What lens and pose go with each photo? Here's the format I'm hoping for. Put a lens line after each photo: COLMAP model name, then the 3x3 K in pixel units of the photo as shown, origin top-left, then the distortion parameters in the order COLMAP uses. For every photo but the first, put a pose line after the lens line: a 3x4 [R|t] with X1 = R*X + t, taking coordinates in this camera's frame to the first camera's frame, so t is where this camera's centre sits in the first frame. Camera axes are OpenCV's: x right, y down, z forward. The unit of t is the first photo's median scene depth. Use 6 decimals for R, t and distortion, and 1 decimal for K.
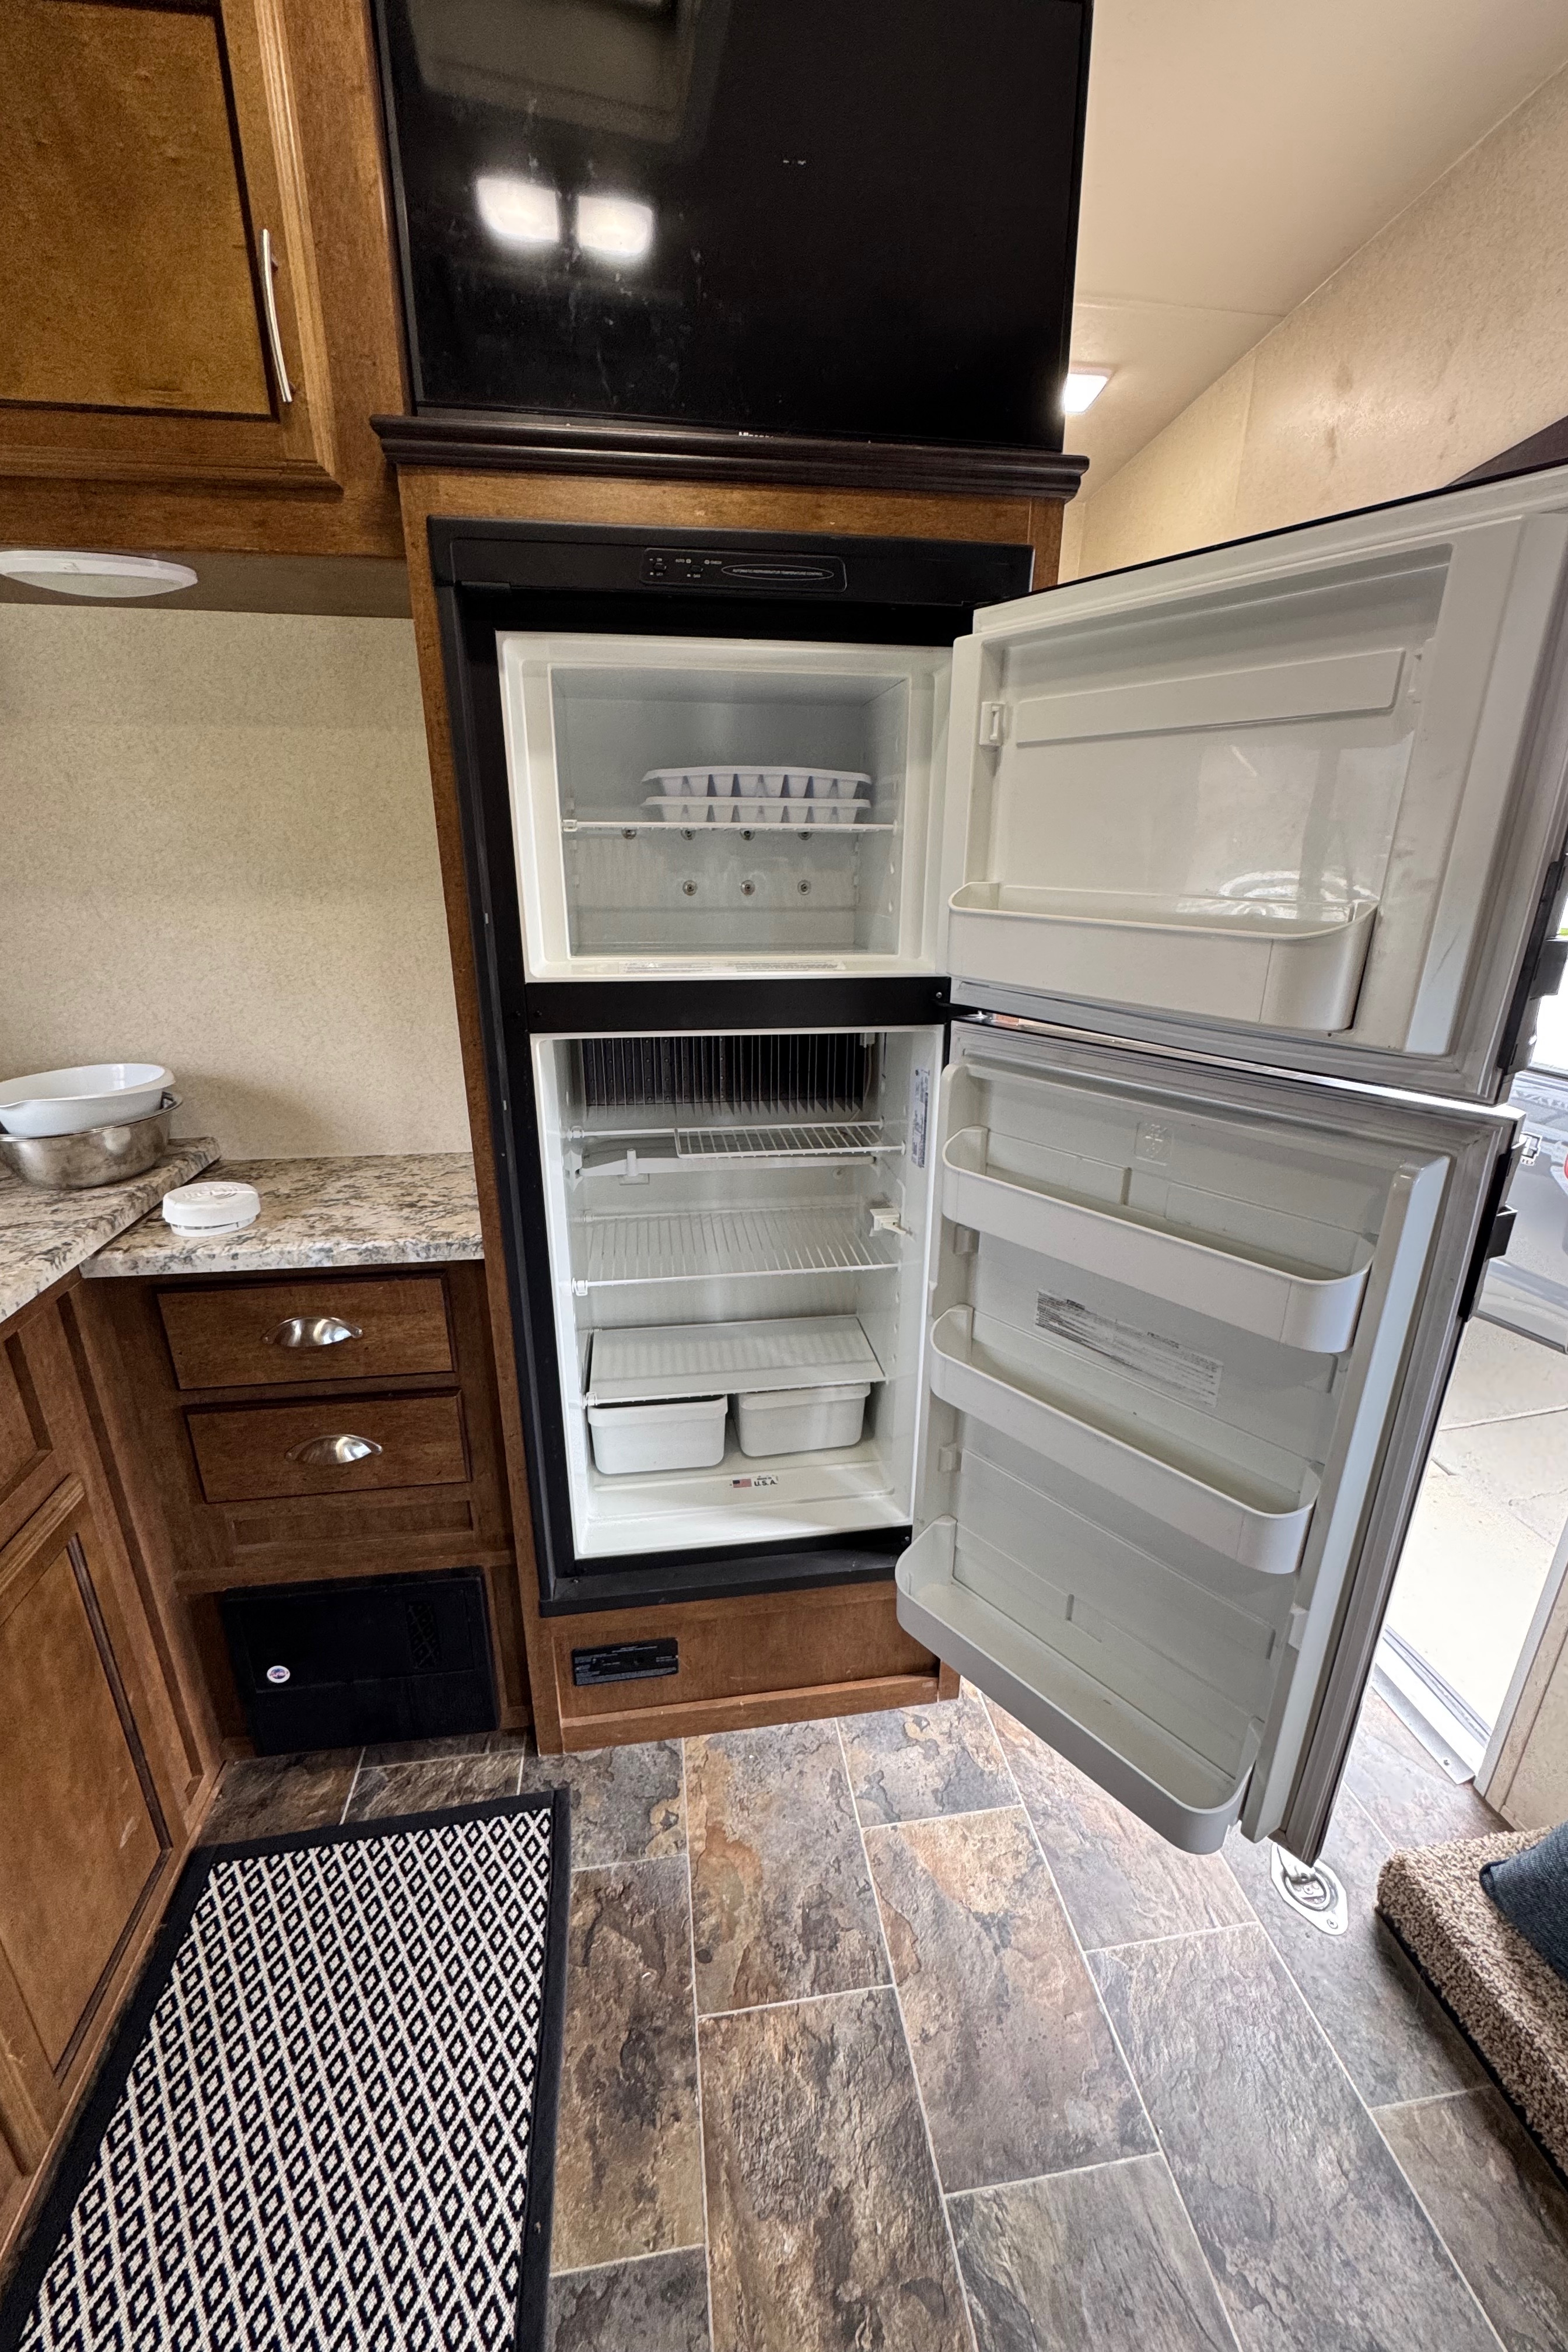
lens RADIAL K [[940.4, 0, 786.5], [0, 940.4, 1176.2], [0, 0, 1]] dist [-0.003047, 0.000427]
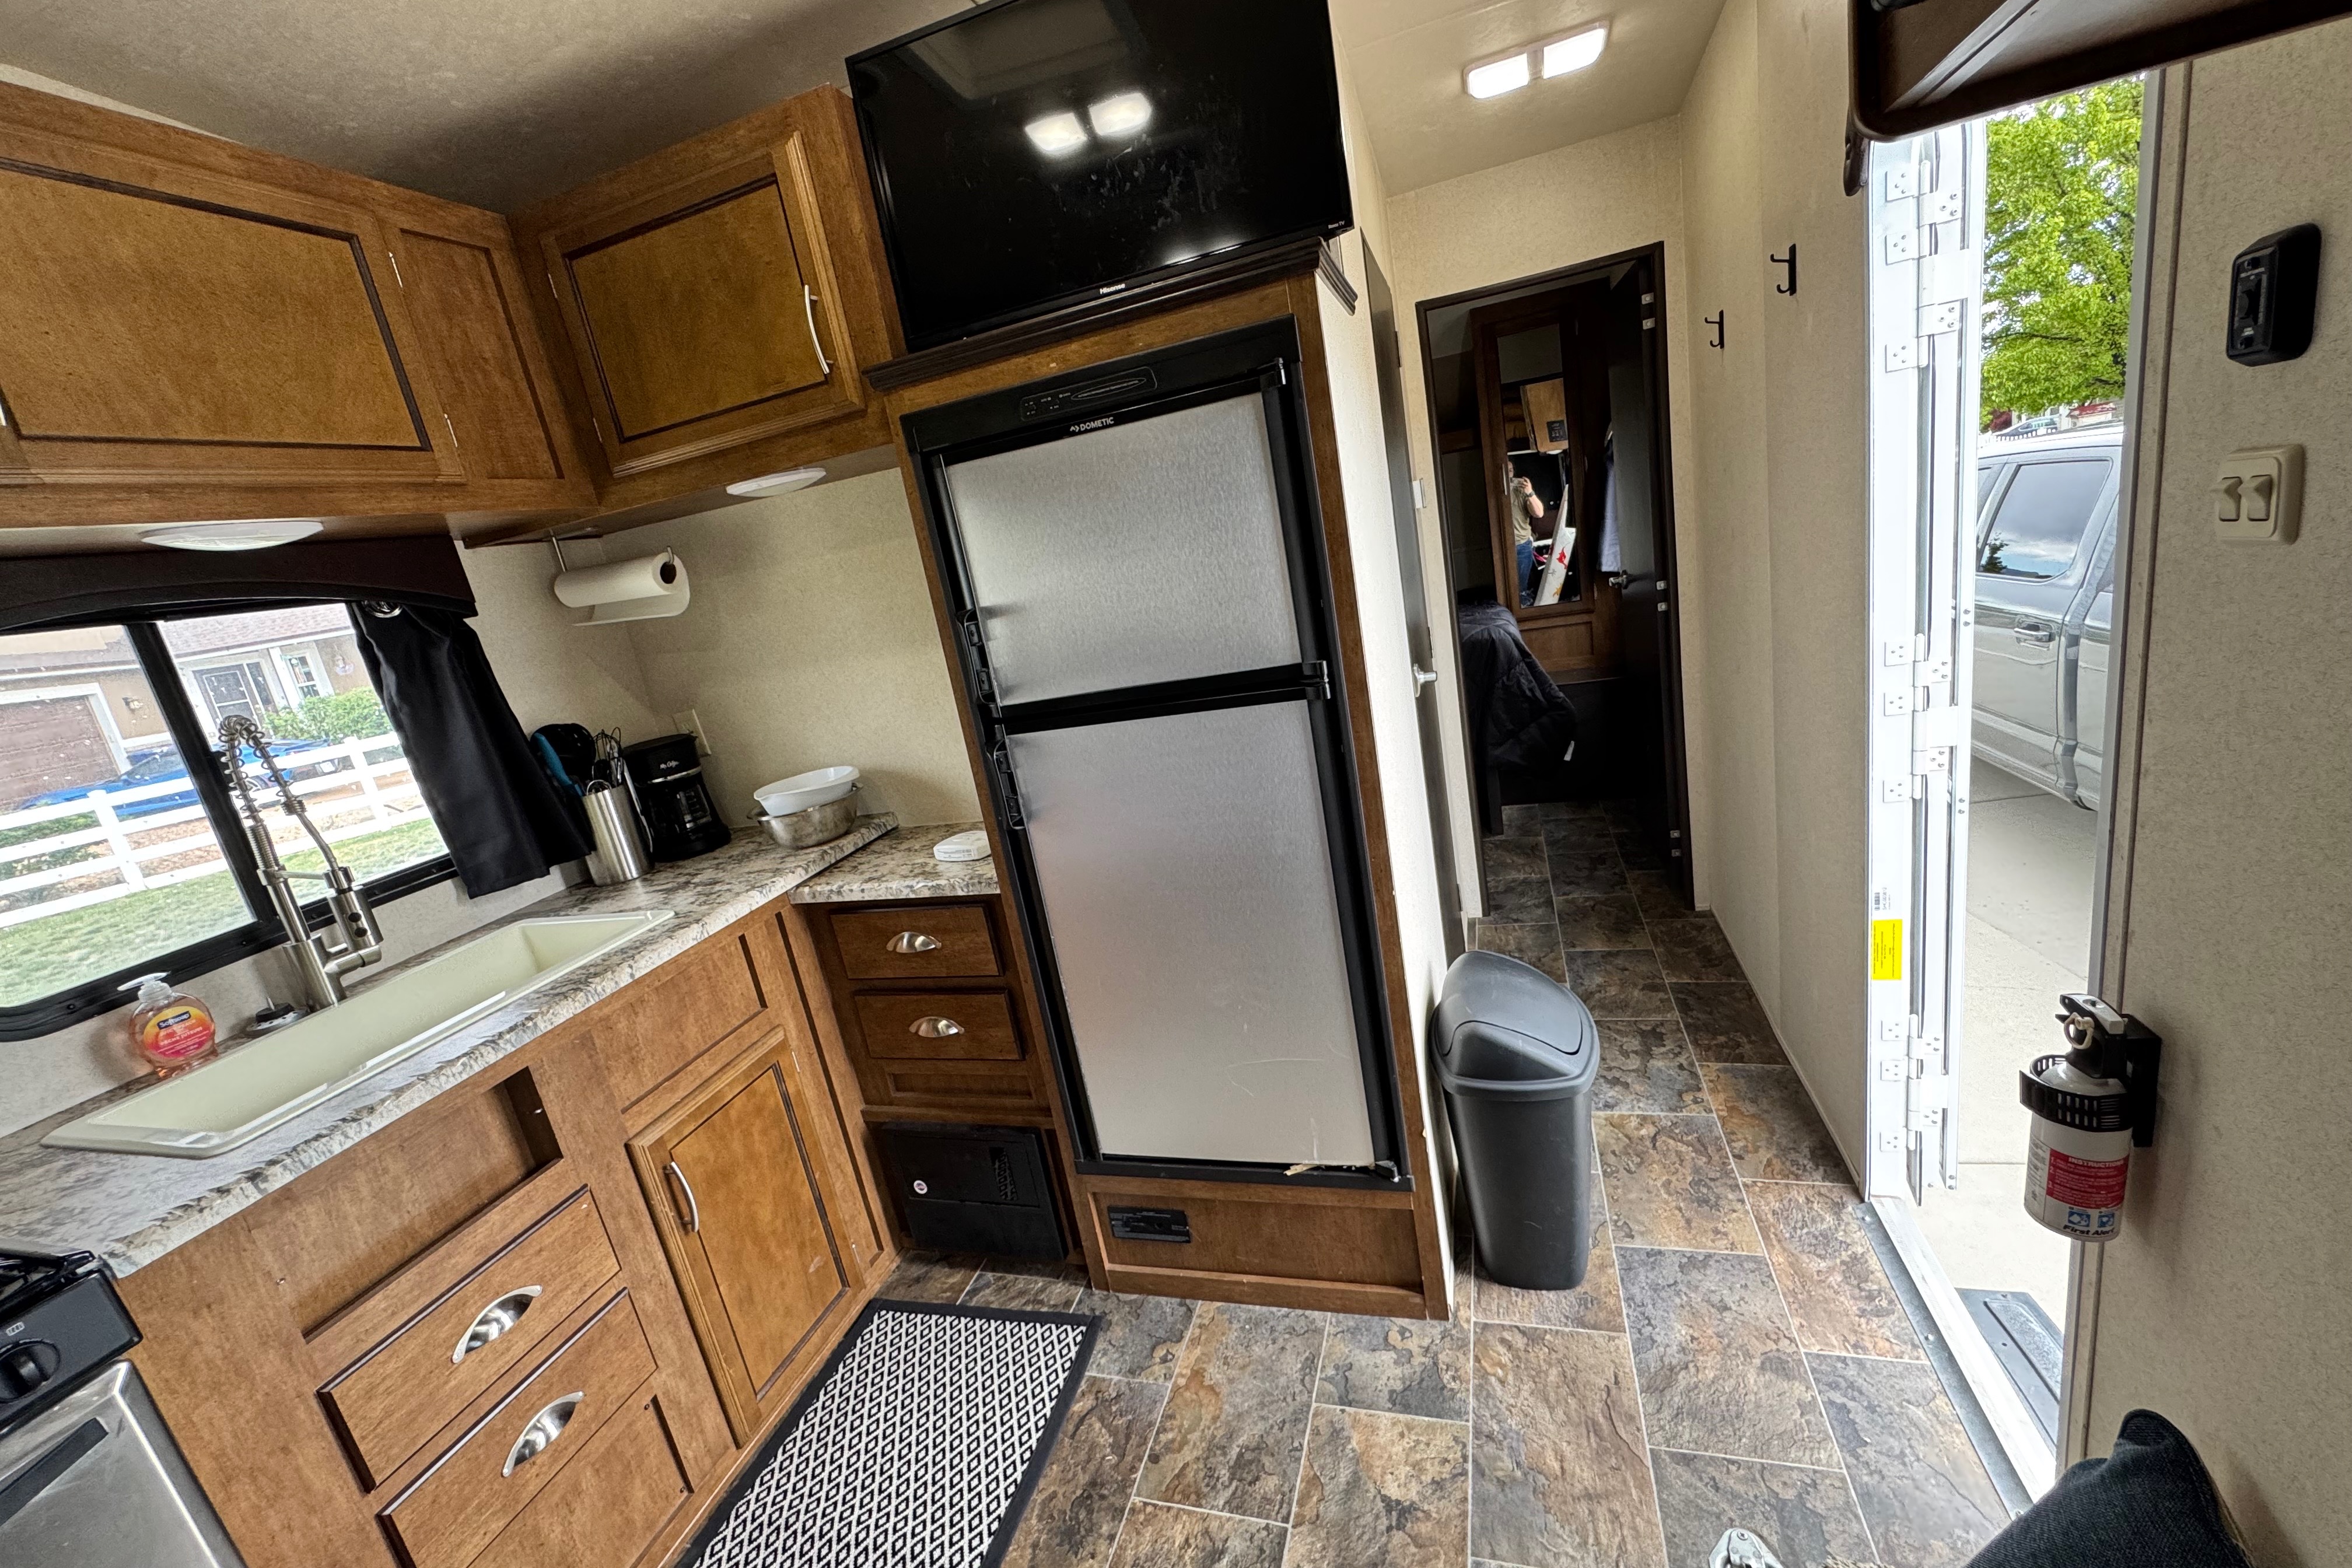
lens RADIAL K [[940.4, 0, 1177.0], [0, 940.4, 780.0], [0, 0, 1]] dist [-0.003047, 0.000427]
pose [[0.884871, -0.052235, -0.462899, 0.547897], [0.027478, 0.997816, -0.060070, 0.010925], [0.465025, 0.040435, 0.884373, -0.117493]]
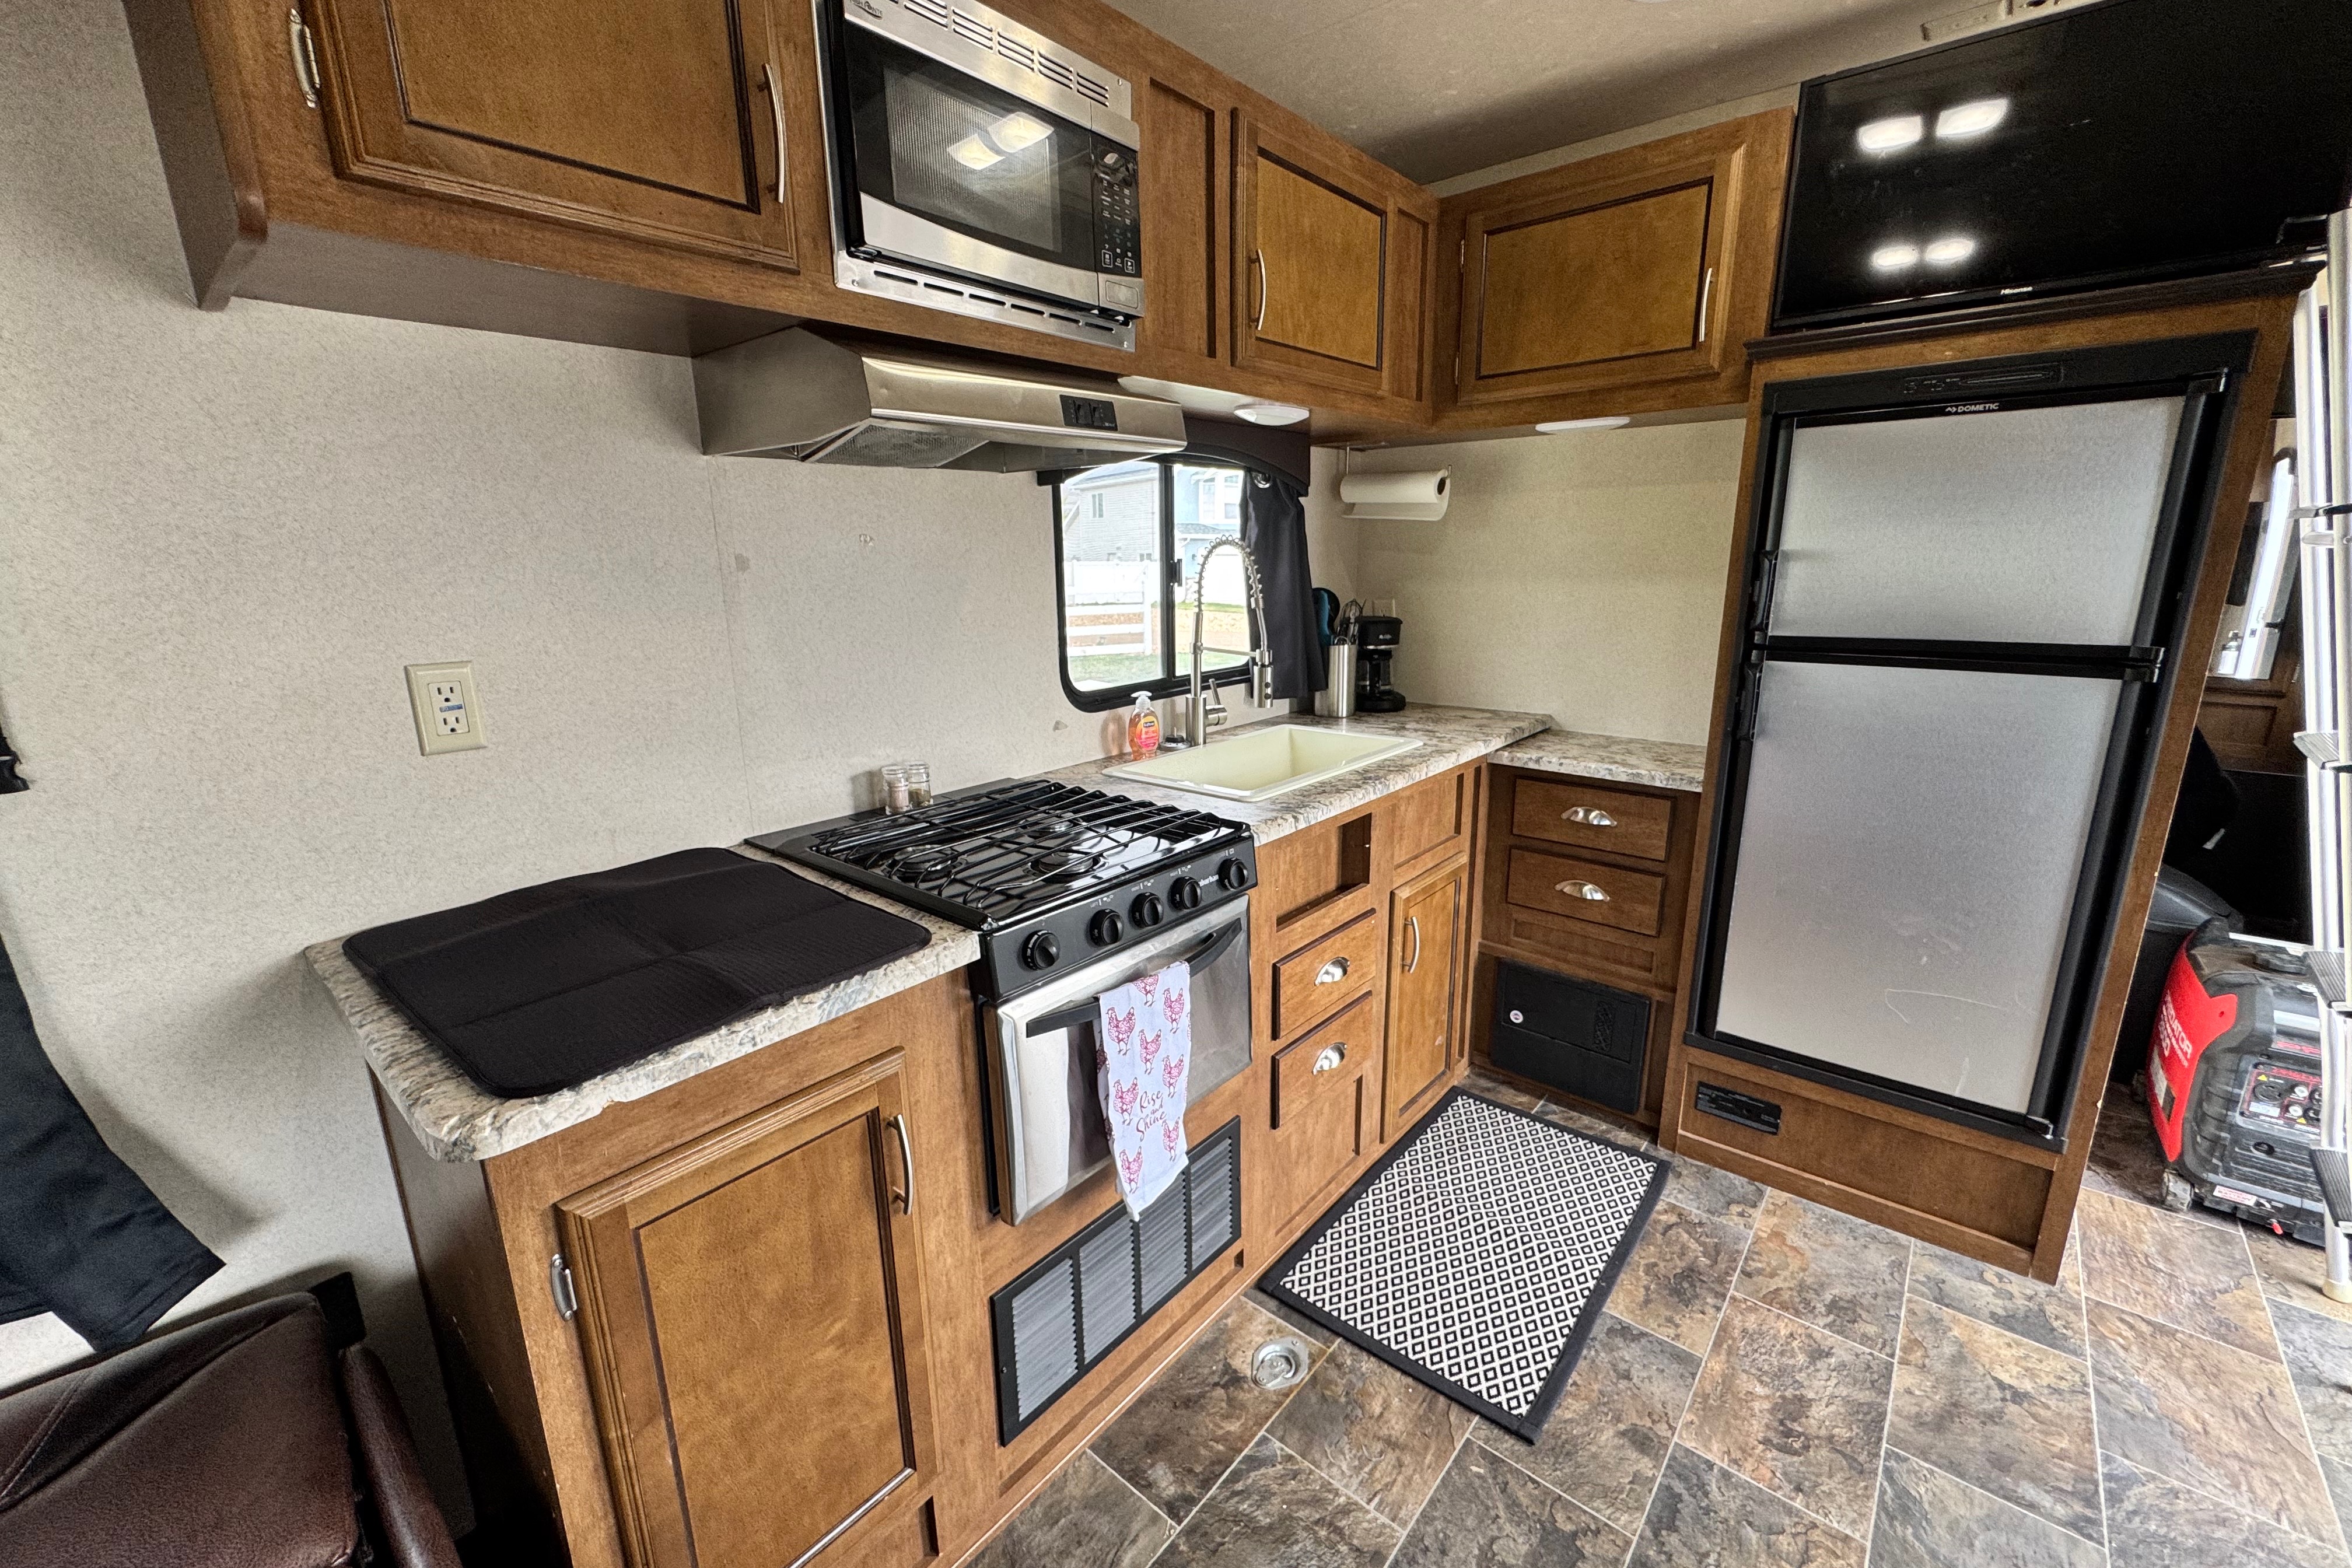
lens RADIAL K [[940.4, 0, 1177.0], [0, 940.4, 780.0], [0, 0, 1]] dist [-0.003047, 0.000427]
pose [[0.654685, 0.163379, -0.738034, 0.284179], [-0.234949, 0.971984, 0.006753, 0.266468], [0.718461, 0.168979, 0.674730, -0.766339]]
